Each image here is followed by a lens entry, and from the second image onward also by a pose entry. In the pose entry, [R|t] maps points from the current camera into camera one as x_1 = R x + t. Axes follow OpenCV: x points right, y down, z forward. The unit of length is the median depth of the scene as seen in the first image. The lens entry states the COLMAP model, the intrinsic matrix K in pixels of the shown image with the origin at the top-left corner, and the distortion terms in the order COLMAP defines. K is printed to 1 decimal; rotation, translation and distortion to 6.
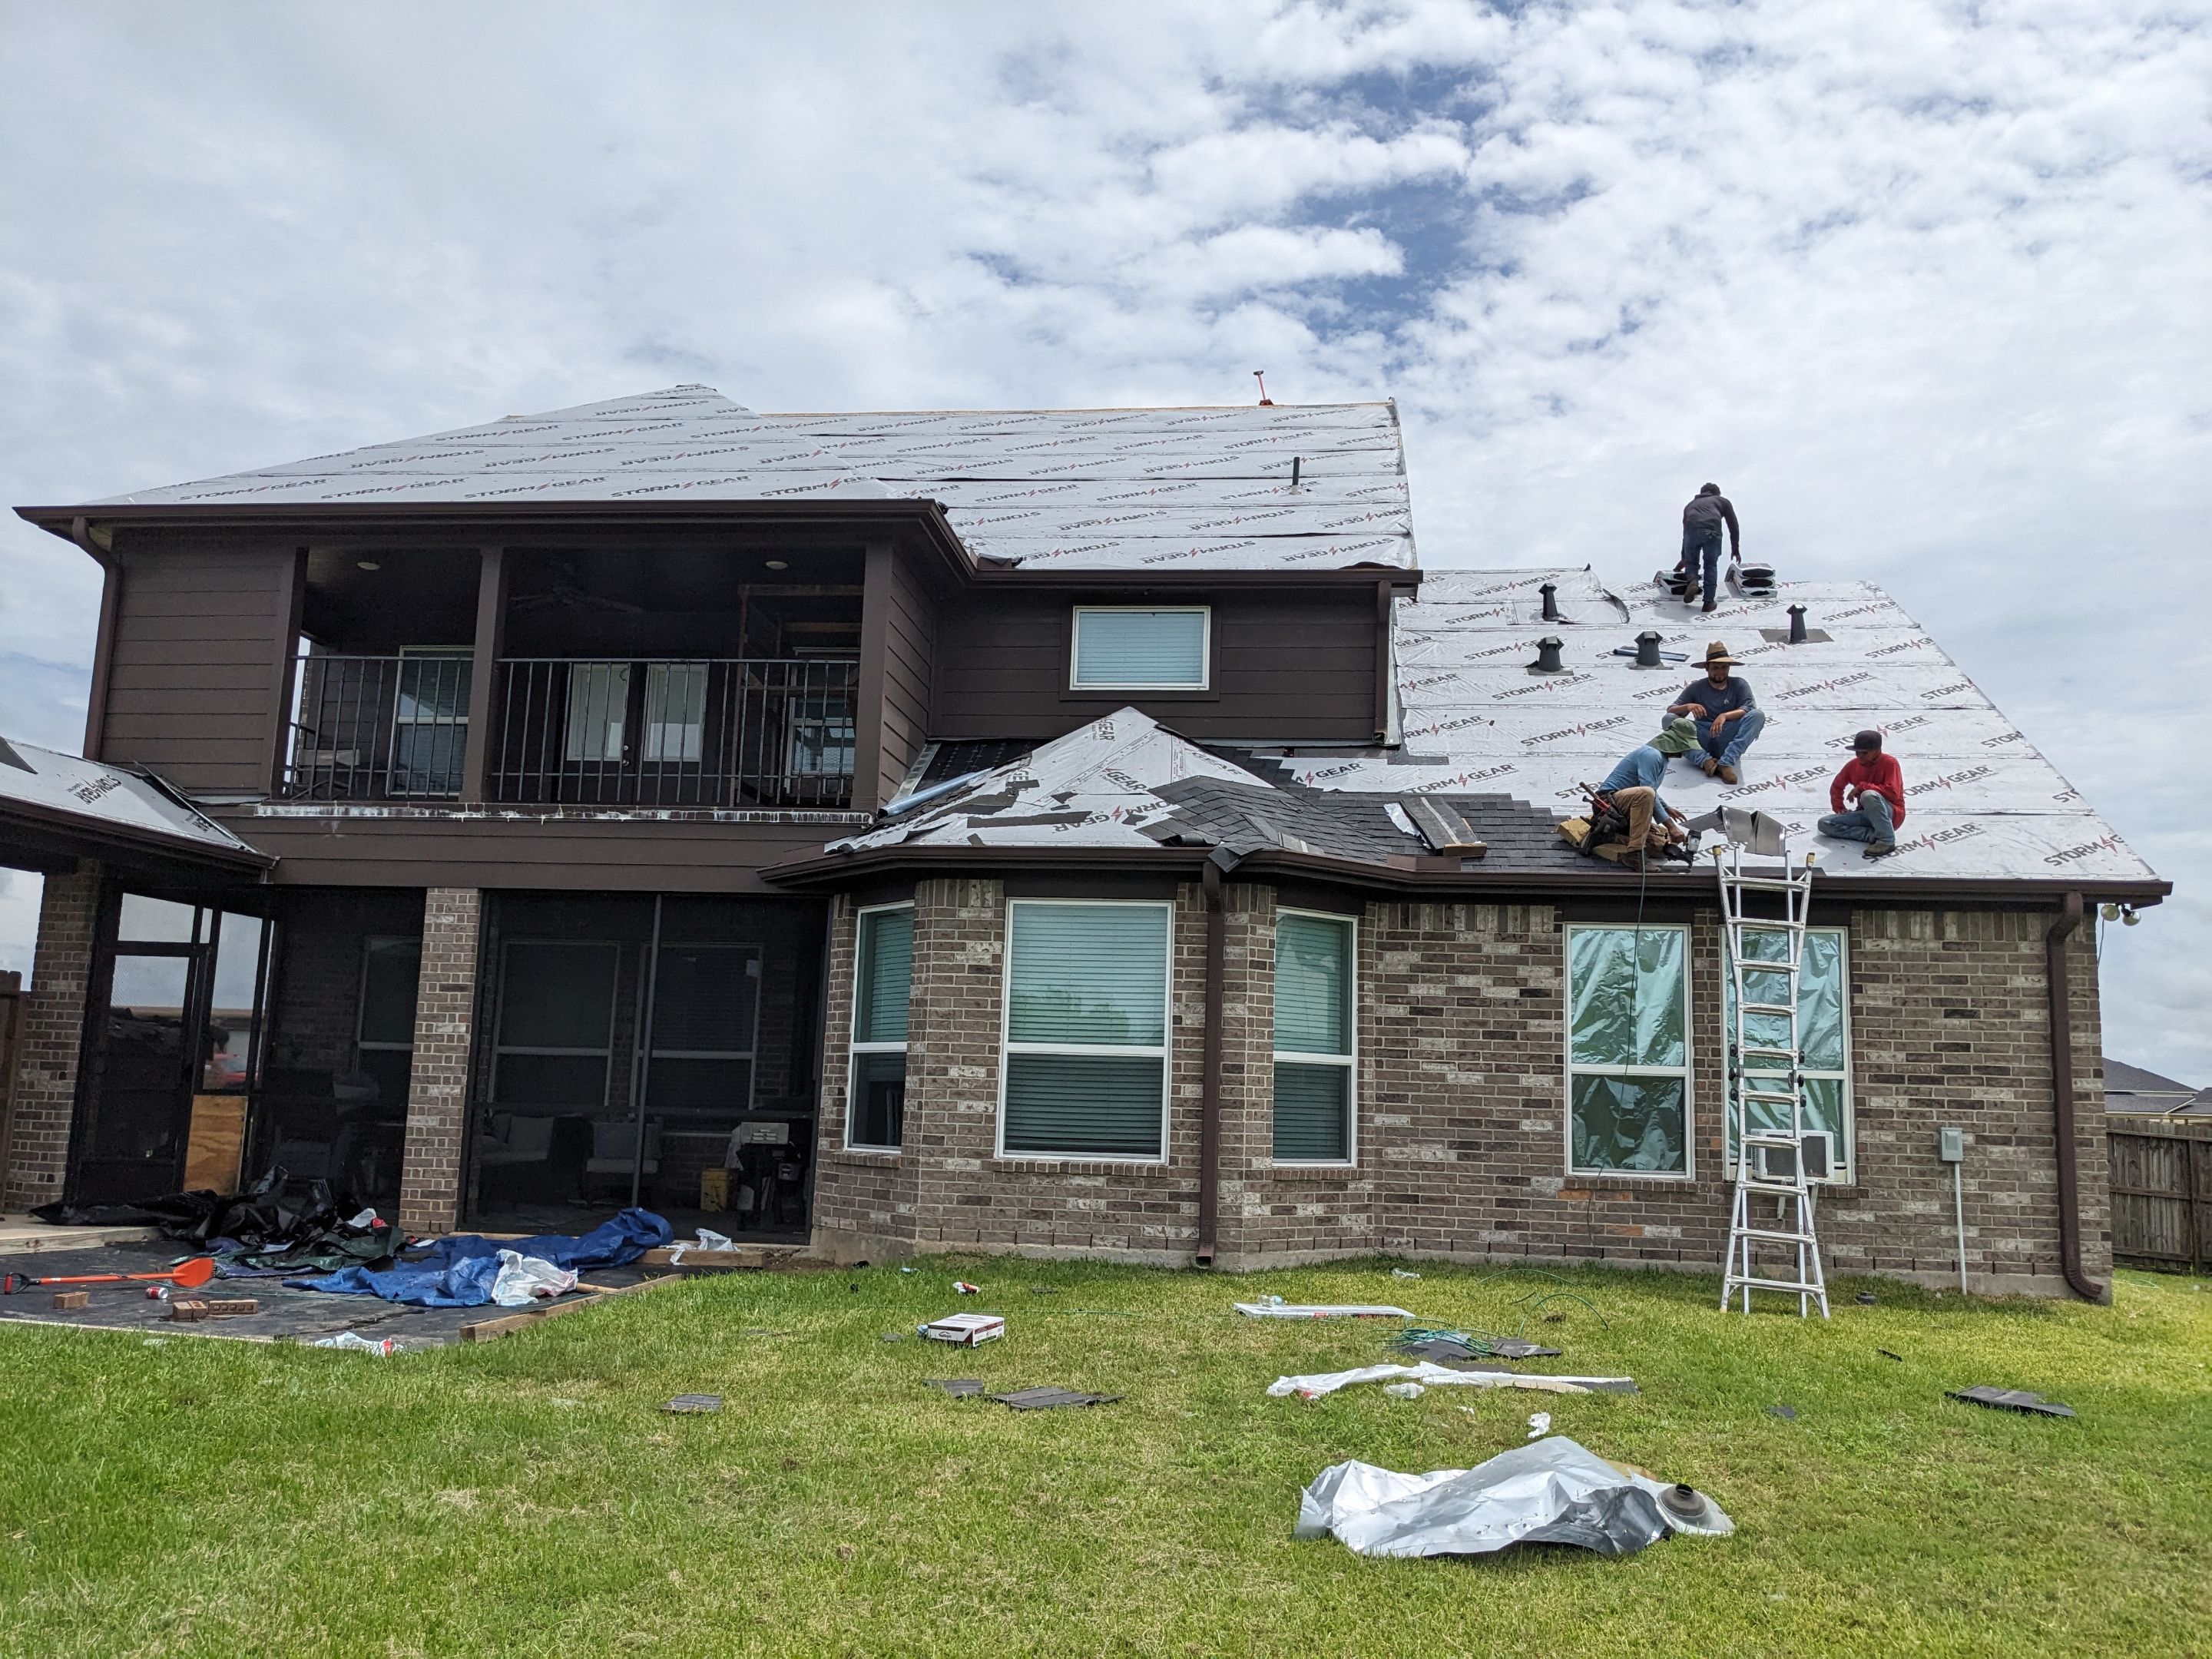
lens RADIAL K [[1744.1, 0, 1127.7], [0, 1744.1, 862.9], [0, 0, 1]] dist [0.058414, -0.090144]
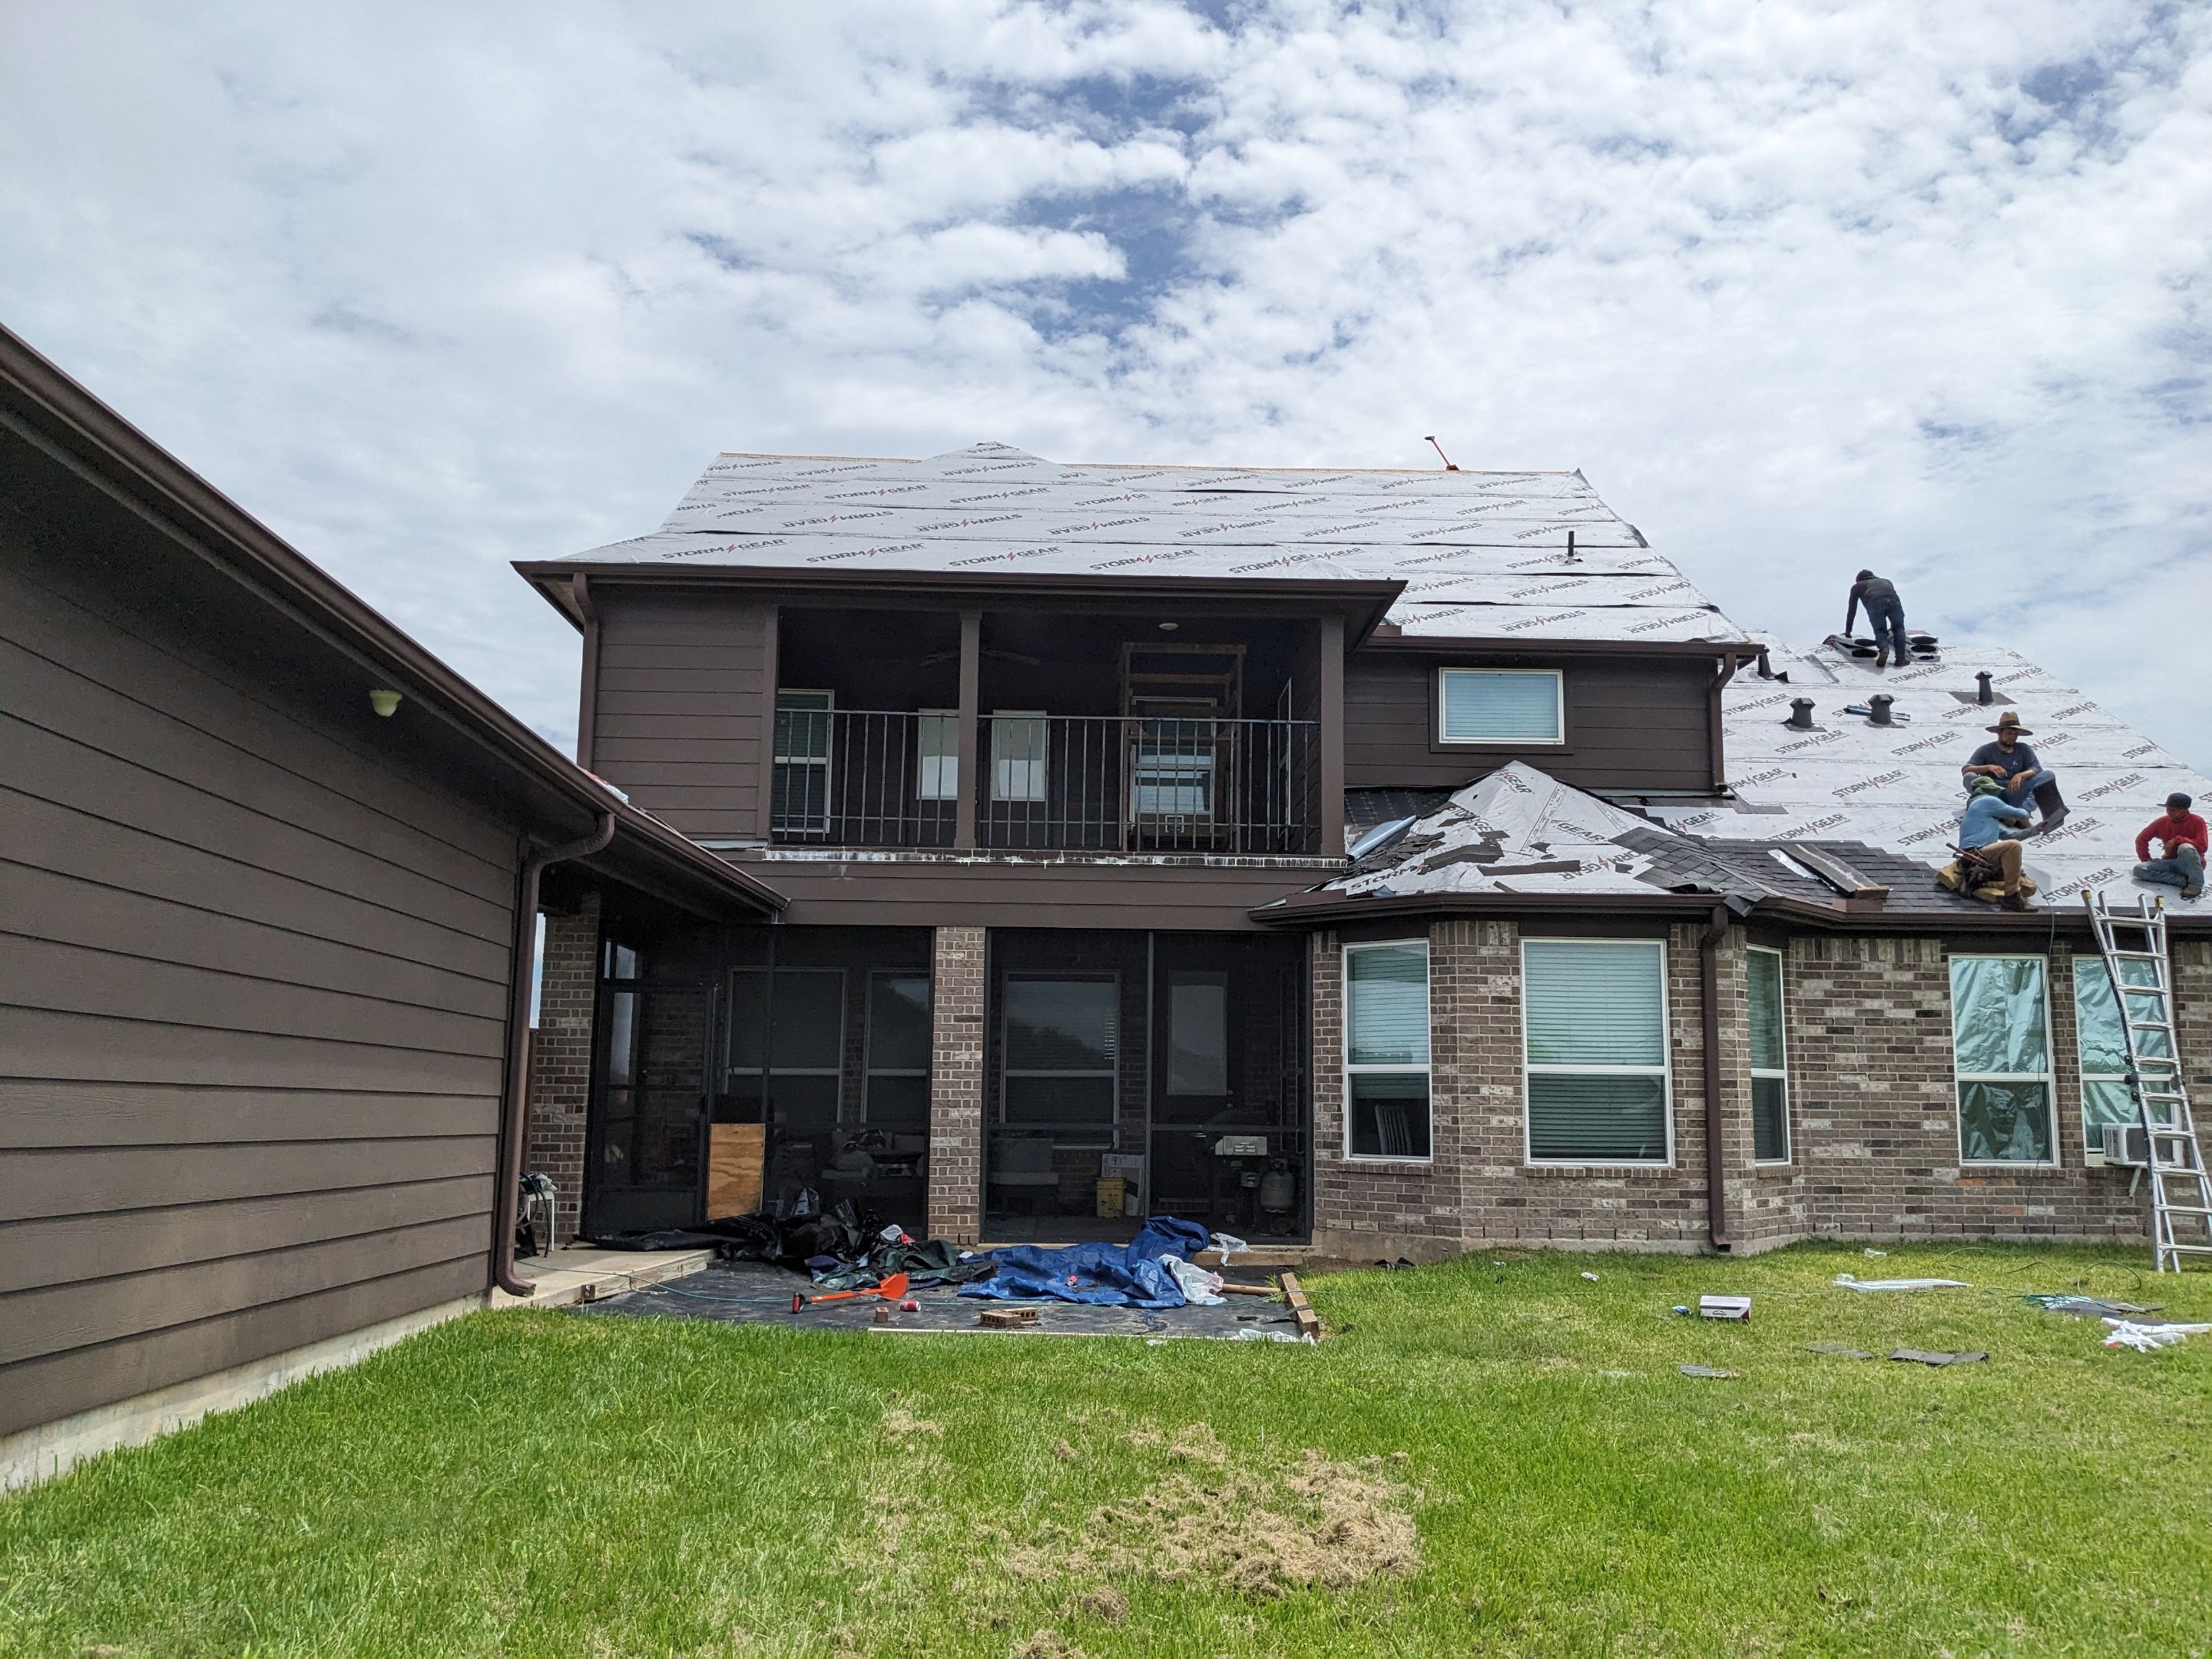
lens RADIAL K [[1732.1, 0, 1115.9], [0, 1732.1, 879.5], [0, 0, 1]] dist [0.040073, -0.069152]
pose [[0.988481, -0.001845, 0.151333, -0.491974], [-0.000093, 0.999918, 0.012802, -0.031484], [-0.151345, -0.012669, 0.988400, -0.079710]]
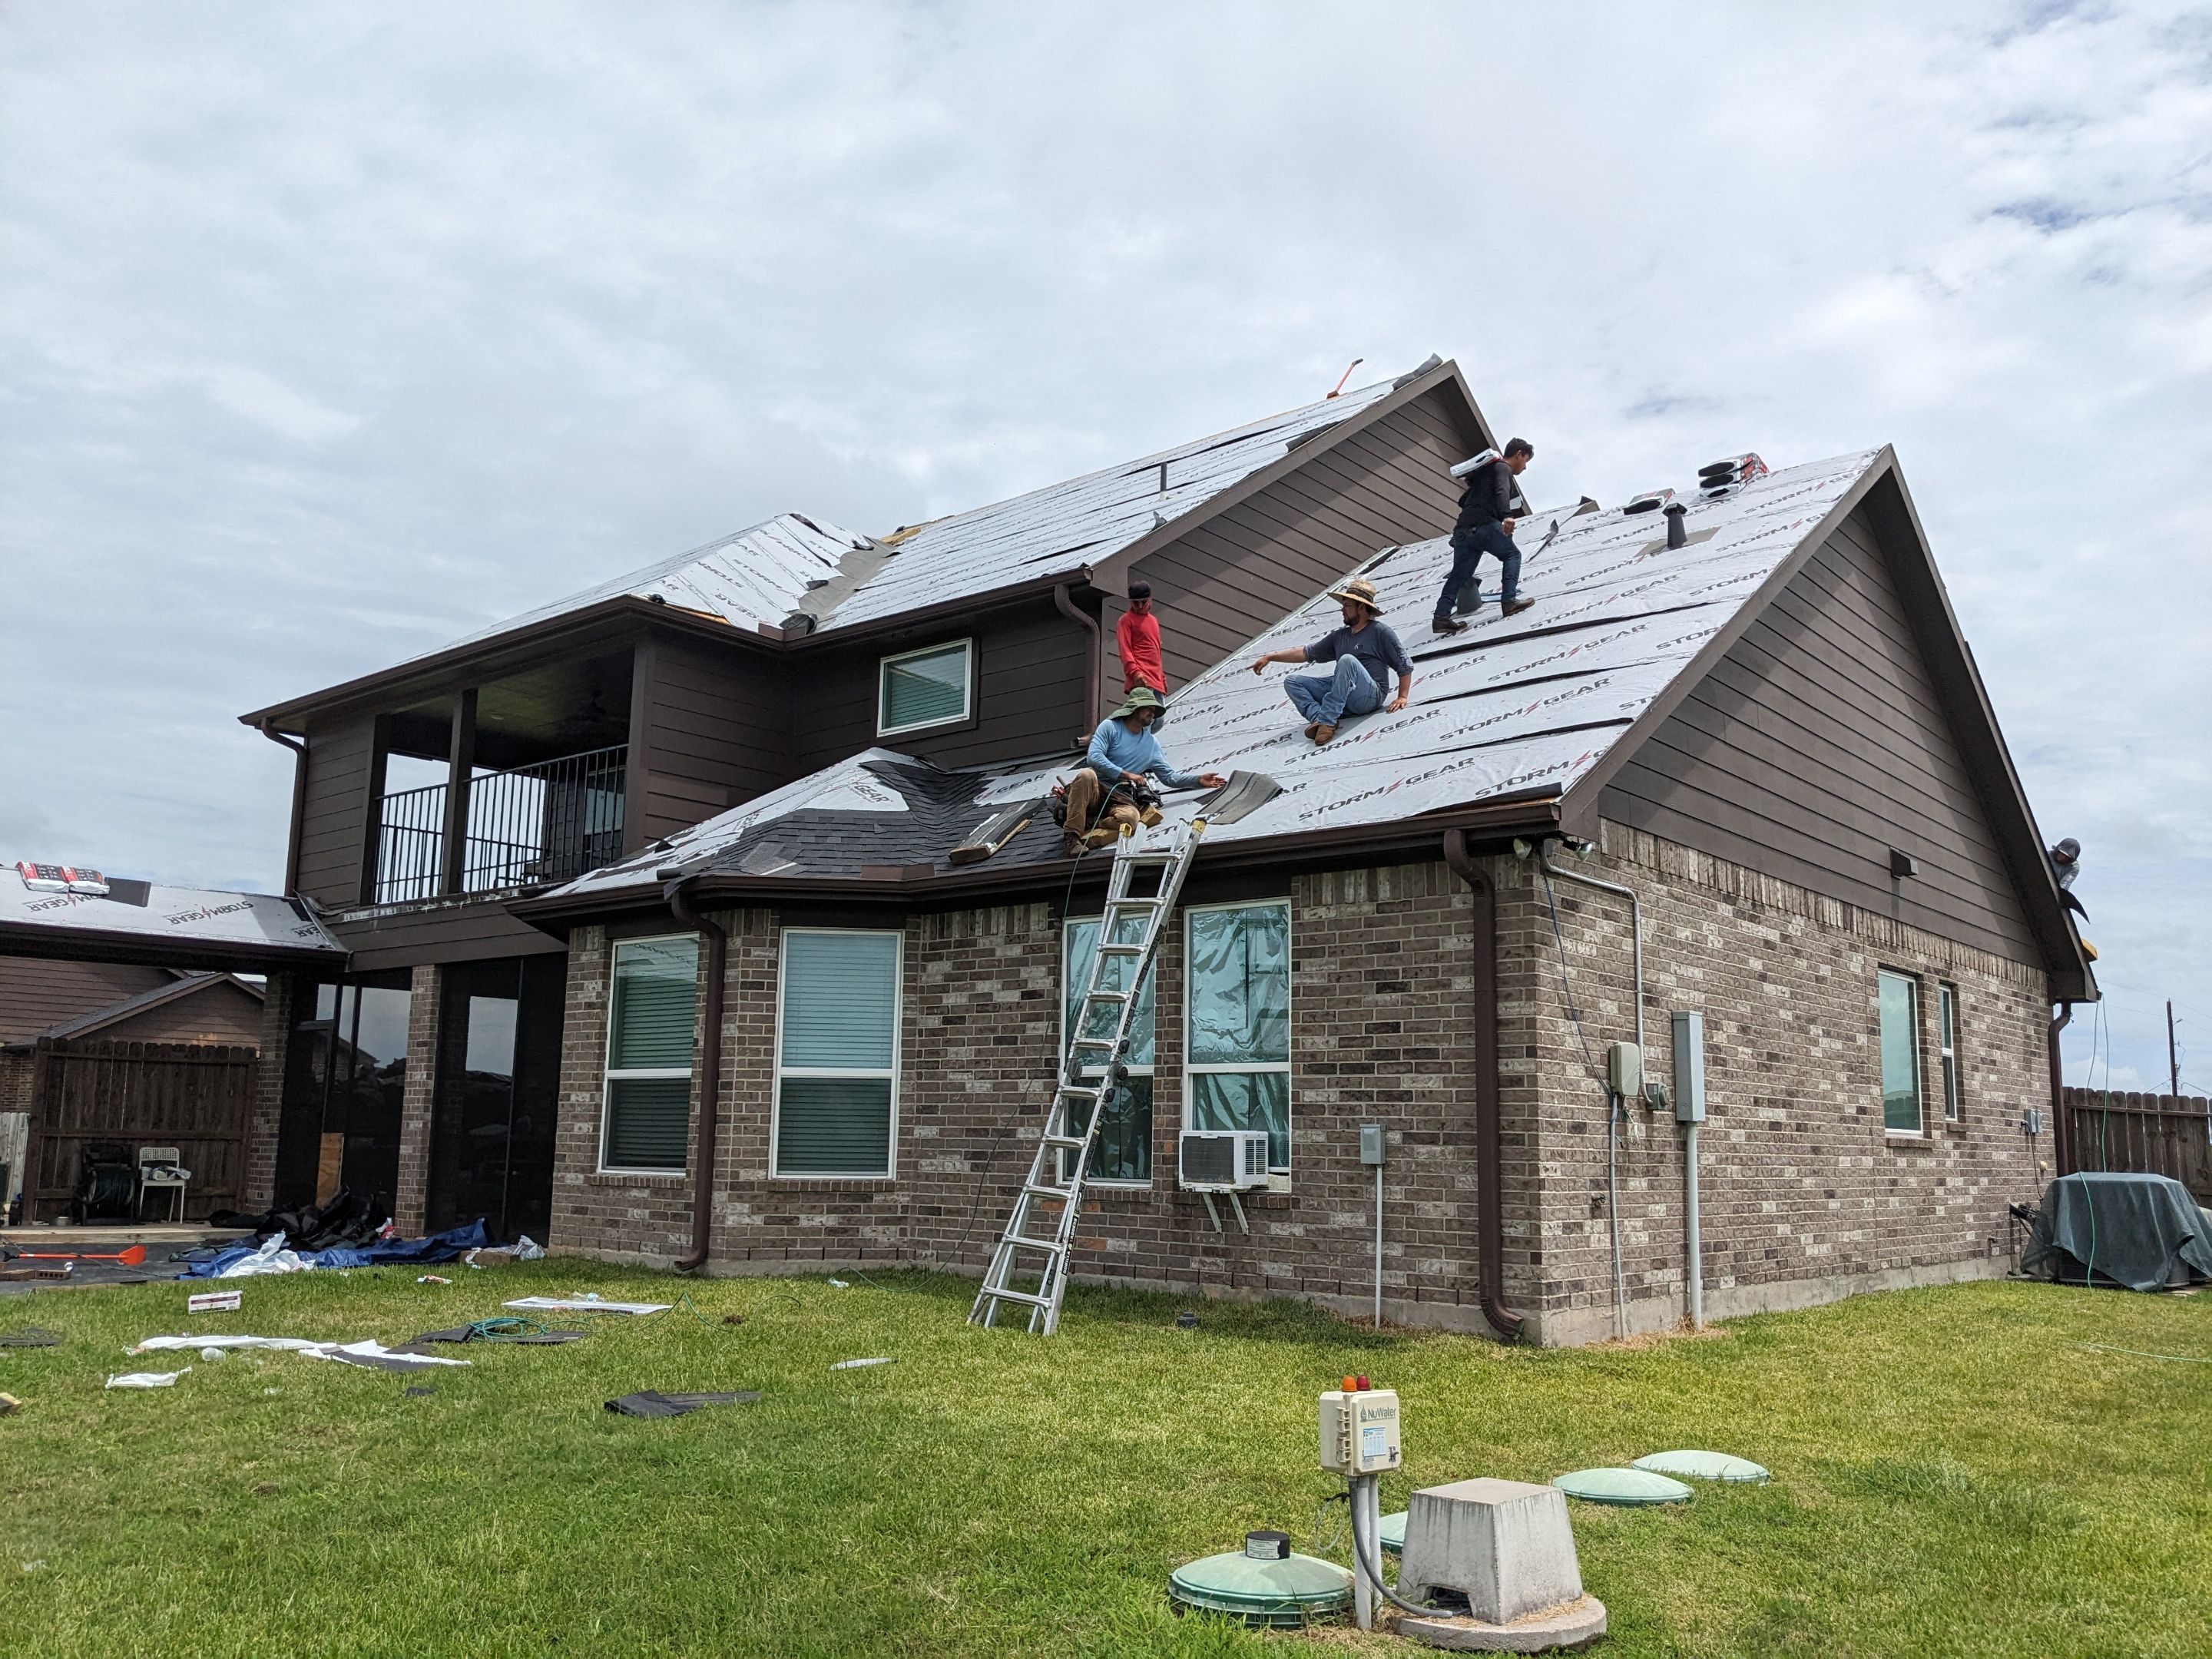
lens RADIAL K [[1739.1, 0, 1160.0], [0, 1739.1, 869.7], [0, 0, 1]] dist [0.070613, -0.105773]
pose [[0.837284, -0.100784, -0.537399, 0.816069], [0.086877, 0.994901, -0.051228, 0.061625], [0.539822, -0.003795, 0.841771, 0.238928]]
